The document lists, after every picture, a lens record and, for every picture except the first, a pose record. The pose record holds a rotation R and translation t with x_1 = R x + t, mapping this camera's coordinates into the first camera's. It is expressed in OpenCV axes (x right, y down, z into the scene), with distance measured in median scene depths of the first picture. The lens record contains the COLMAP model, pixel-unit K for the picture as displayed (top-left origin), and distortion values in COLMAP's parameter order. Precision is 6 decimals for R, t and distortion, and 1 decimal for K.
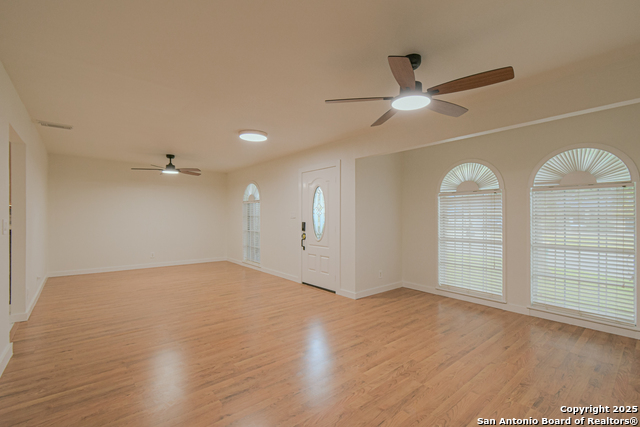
lens RADIAL K [[282.6, 0, 315.6], [0, 282.6, 213.7], [0, 0, 1]] dist [0.000702, -0.000962]
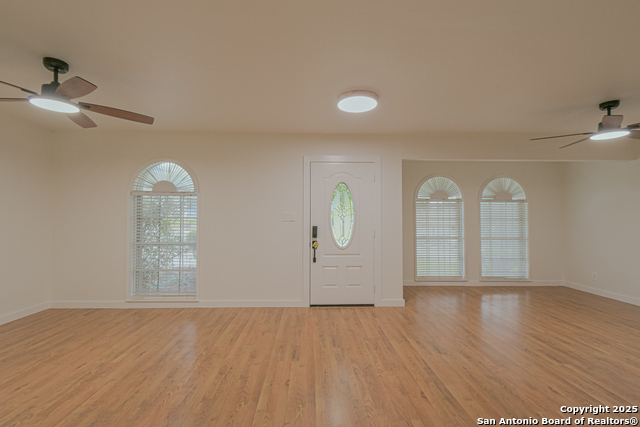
lens RADIAL K [[282.6, 0, 315.6], [0, 282.6, 213.7], [0, 0, 1]] dist [0.000702, -0.000962]
pose [[0.623479, 0.009919, 0.781777, -0.879723], [-0.010943, 0.999932, -0.003960, -0.002144], [-0.781763, -0.006086, 0.623545, 0.708528]]
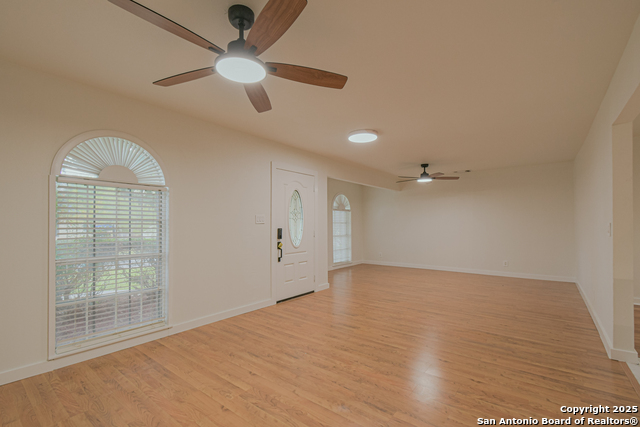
lens RADIAL K [[288.6, 0, 312.6], [0, 288.6, 222.4], [0, 0, 1]] dist [0.001692, 0.000055]
pose [[-0.190374, 0.002949, 0.981707, -1.227463], [-0.011912, 0.999915, -0.005313, 0.021177], [-0.981639, -0.012705, -0.190323, 1.460050]]
